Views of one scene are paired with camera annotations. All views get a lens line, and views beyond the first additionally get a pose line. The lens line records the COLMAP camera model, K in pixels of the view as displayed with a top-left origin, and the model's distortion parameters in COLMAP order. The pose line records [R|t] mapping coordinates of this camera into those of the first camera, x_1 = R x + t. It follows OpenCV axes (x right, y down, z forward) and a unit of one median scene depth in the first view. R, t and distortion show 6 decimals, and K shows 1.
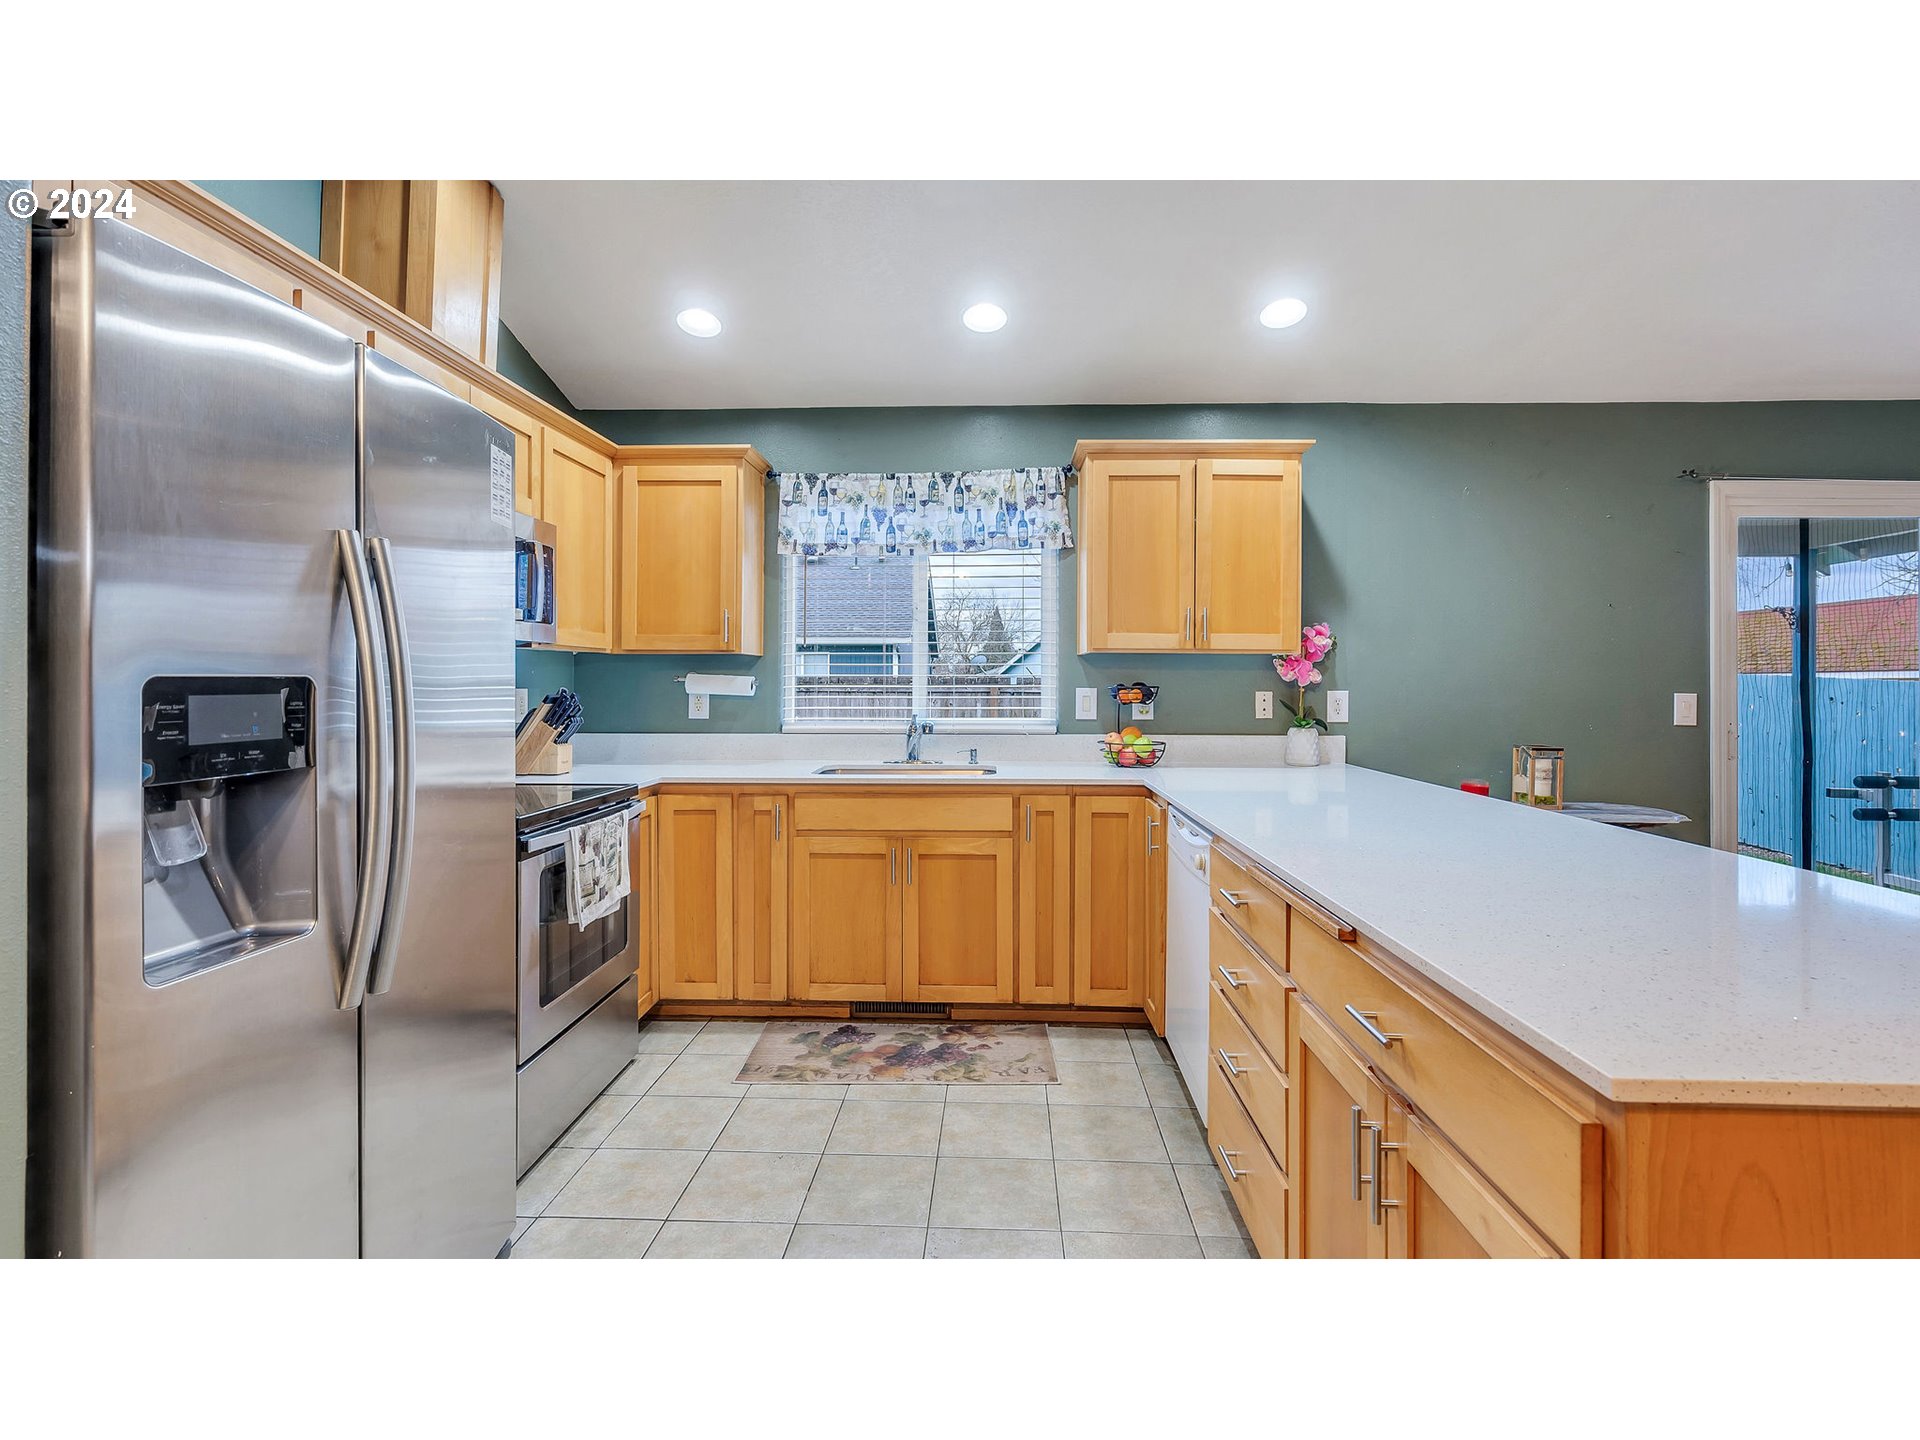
lens RADIAL K [[879.7, 0, 973.3], [0, 879.7, 681.8], [0, 0, 1]] dist [-0.000751, -0.000054]
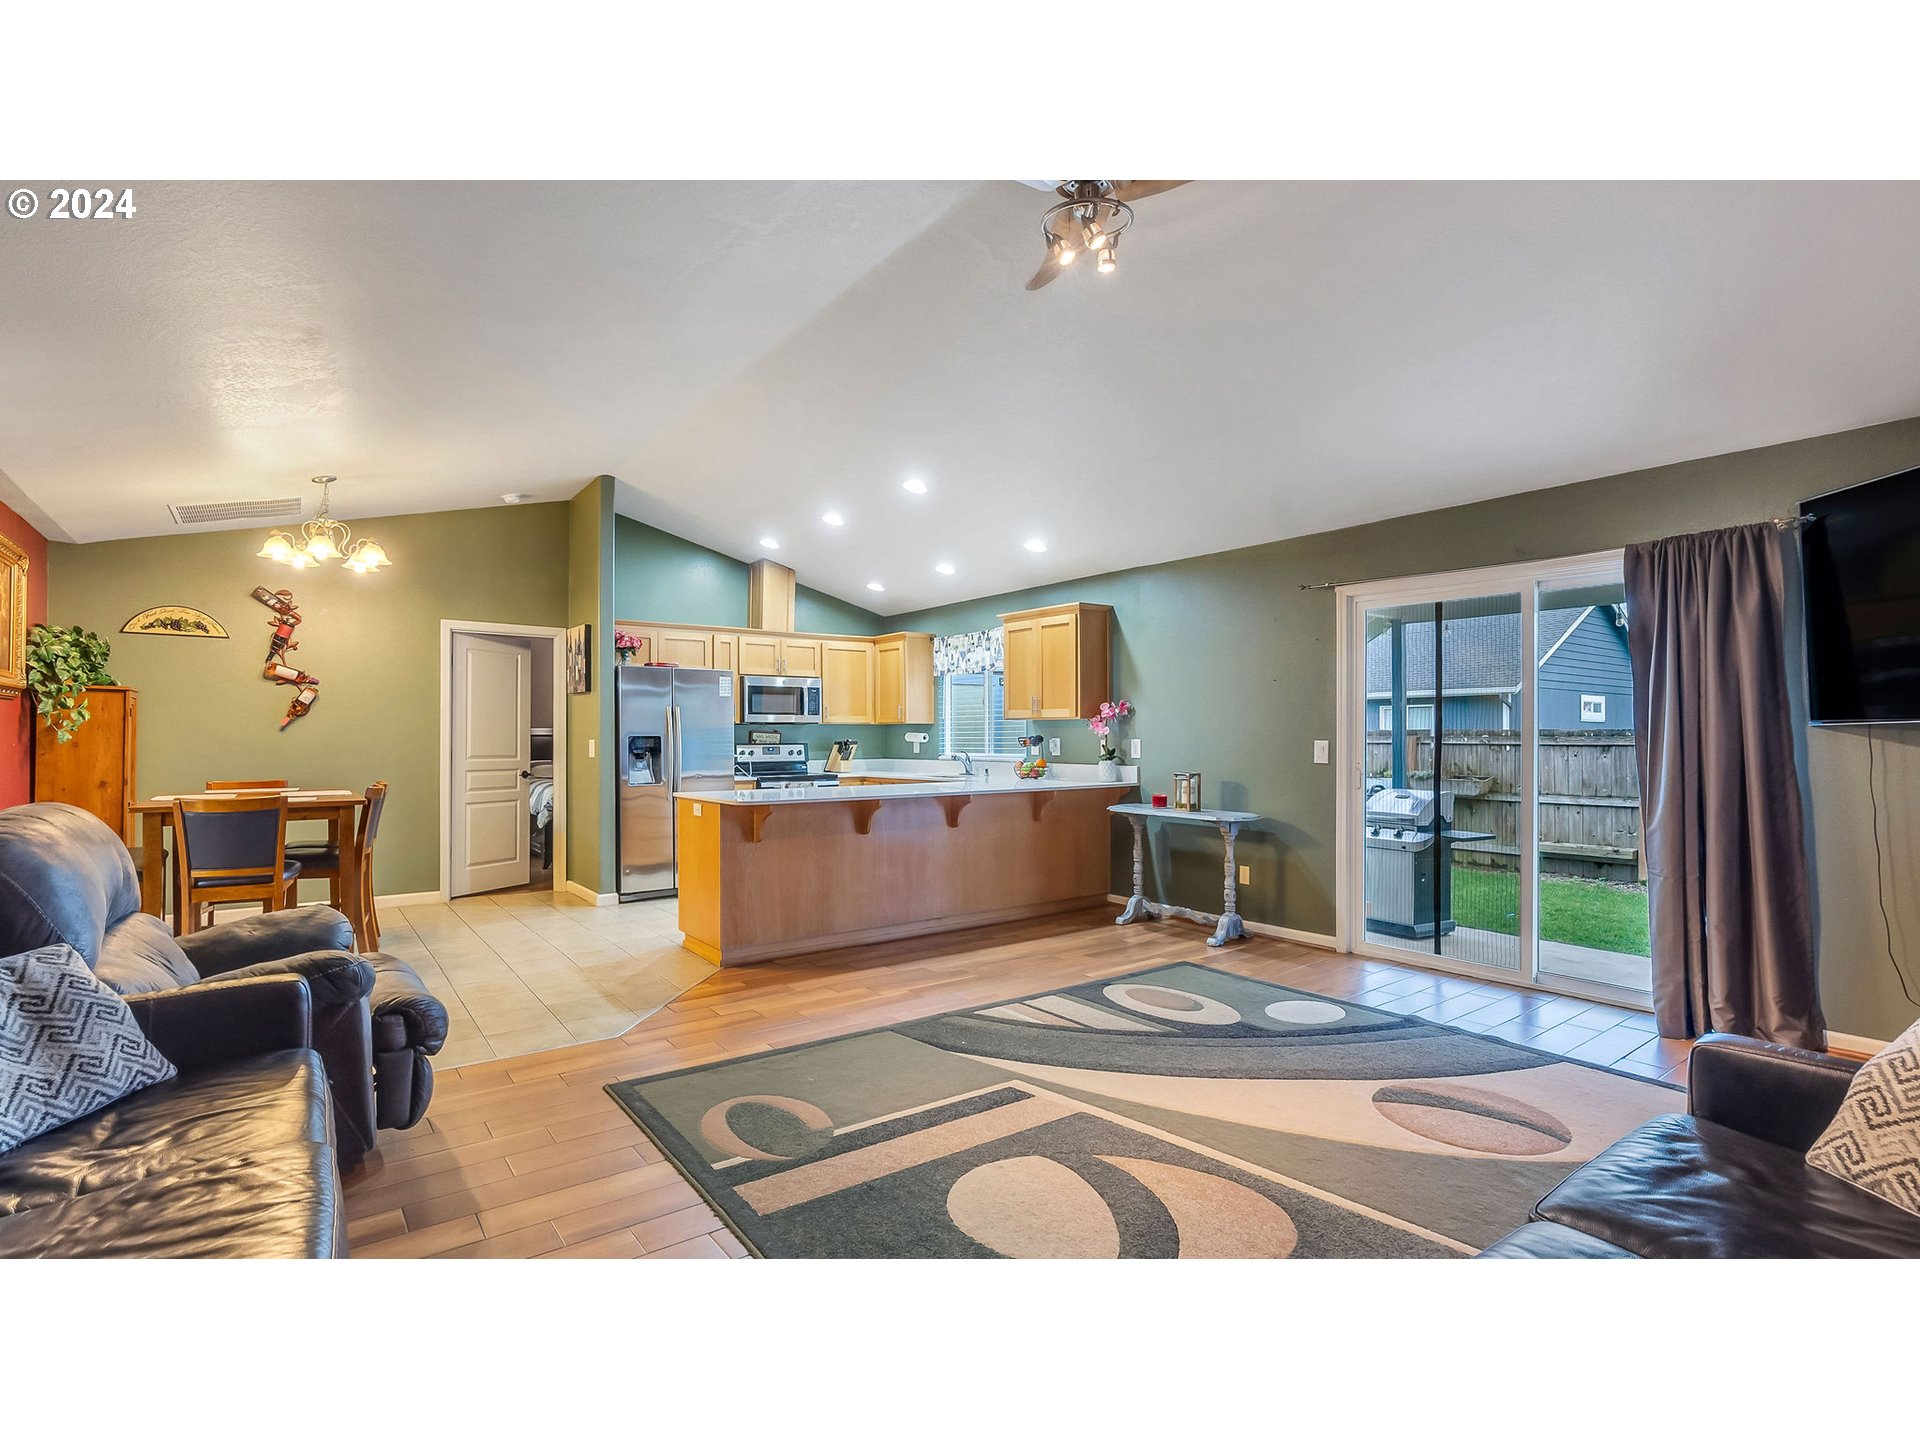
lens RADIAL K [[879.7, 0, 920.4], [0, 879.7, 728.8], [0, 0, 1]] dist [-0.000751, -0.000054]
pose [[0.621034, -0.011485, -0.783700, 1.488106], [0.005579, 0.999932, -0.010232, 0.004934], [0.783764, 0.001982, 0.621056, -0.366552]]
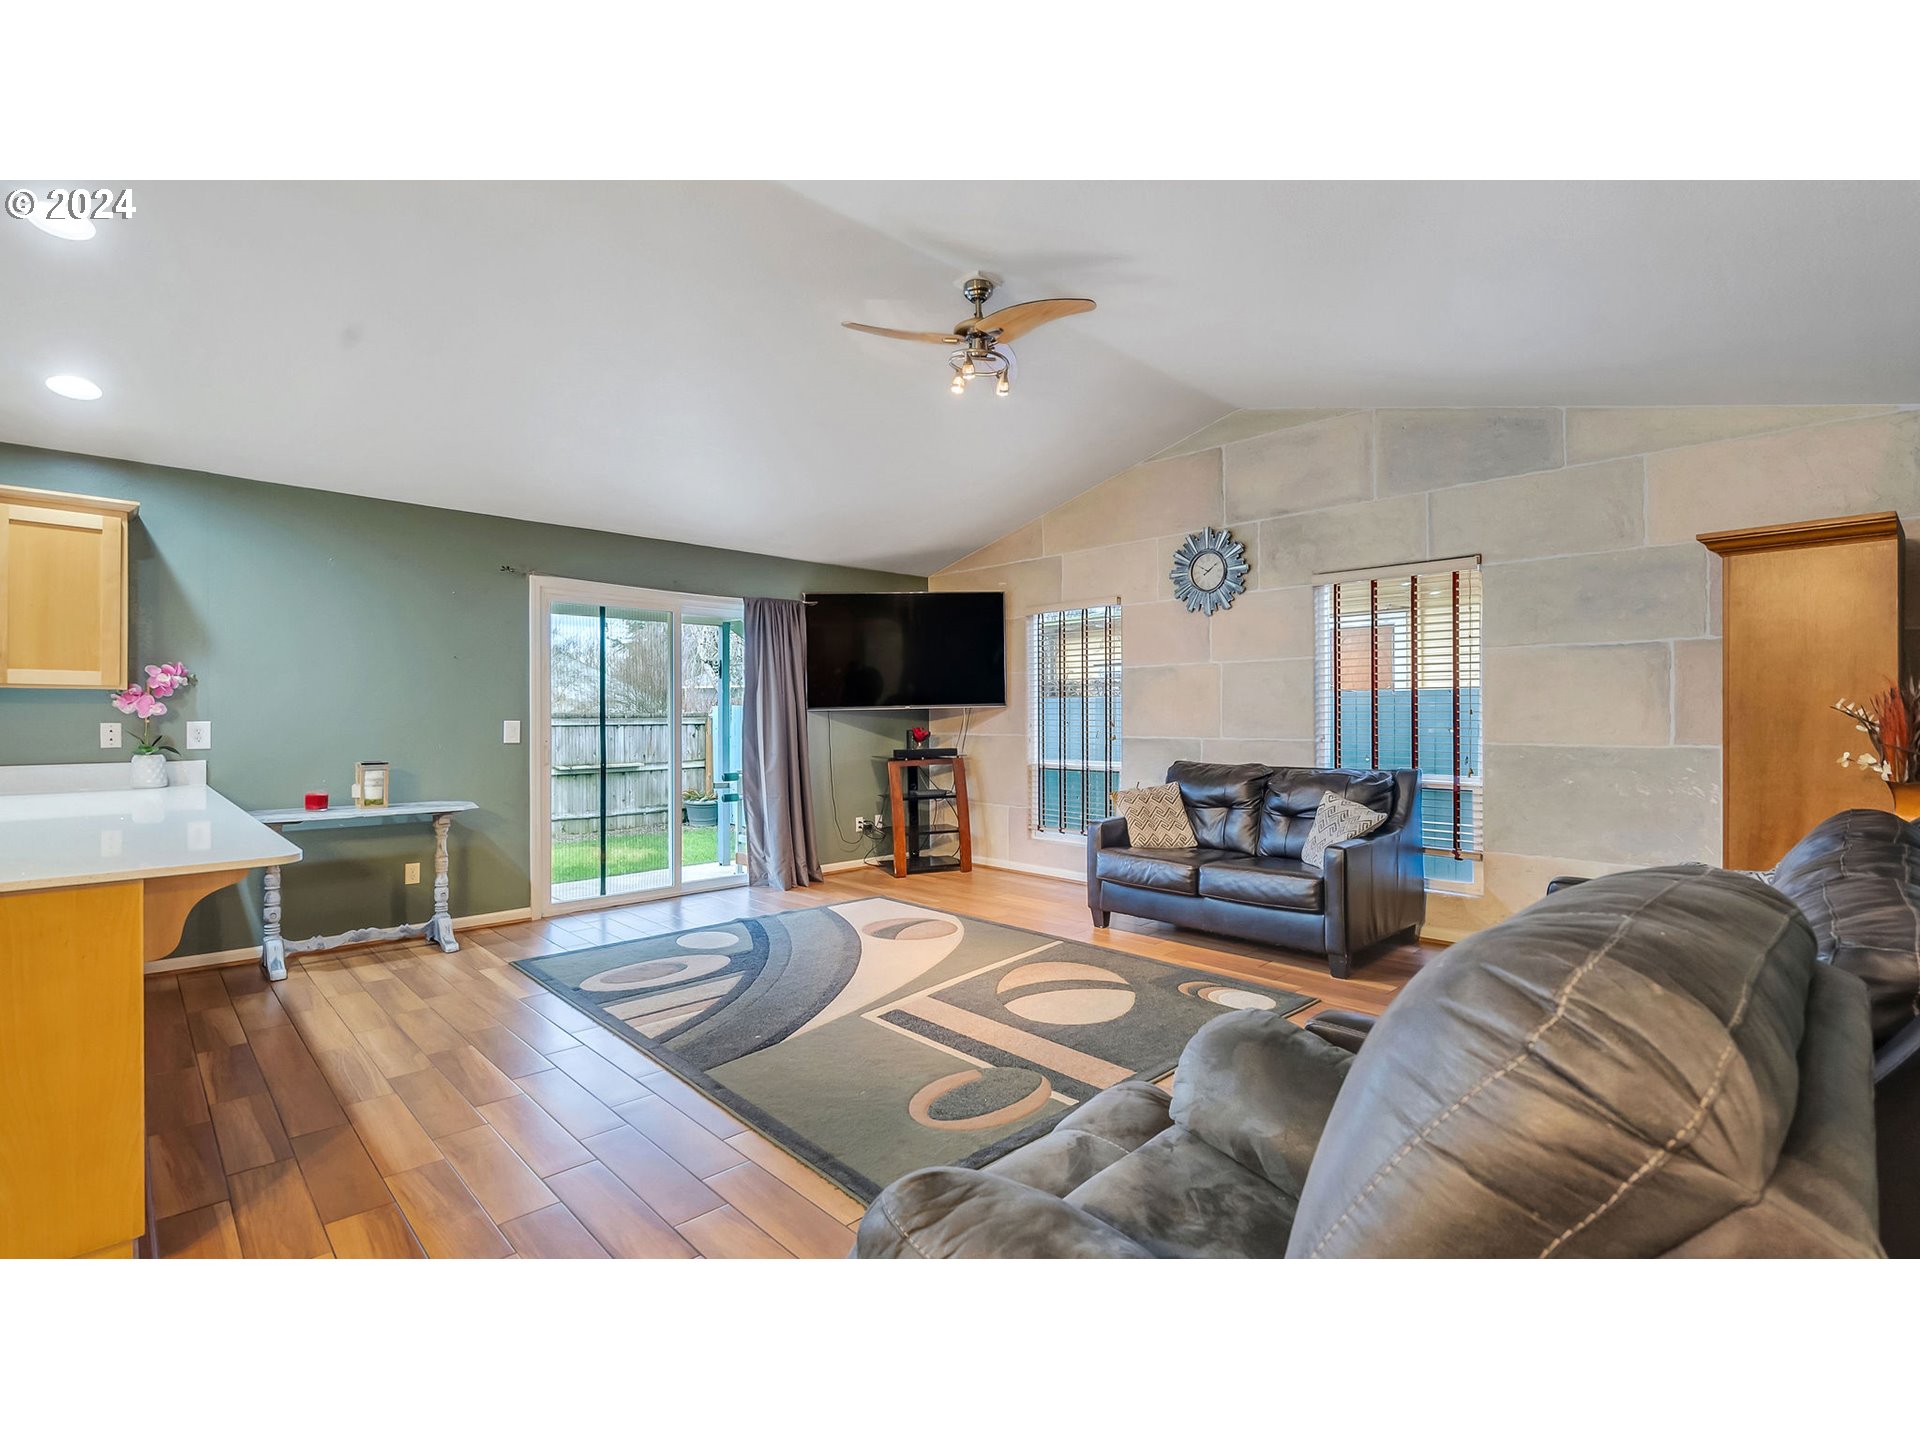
lens RADIAL K [[879.7, 0, 966.8], [0, 879.7, 709.6], [0, 0, 1]] dist [-0.000751, -0.000054]
pose [[0.688225, -0.001876, 0.725495, 0.275098], [0.002813, 0.999996, -0.000082, -0.002370], [-0.725492, 0.002098, 0.688227, -0.518322]]
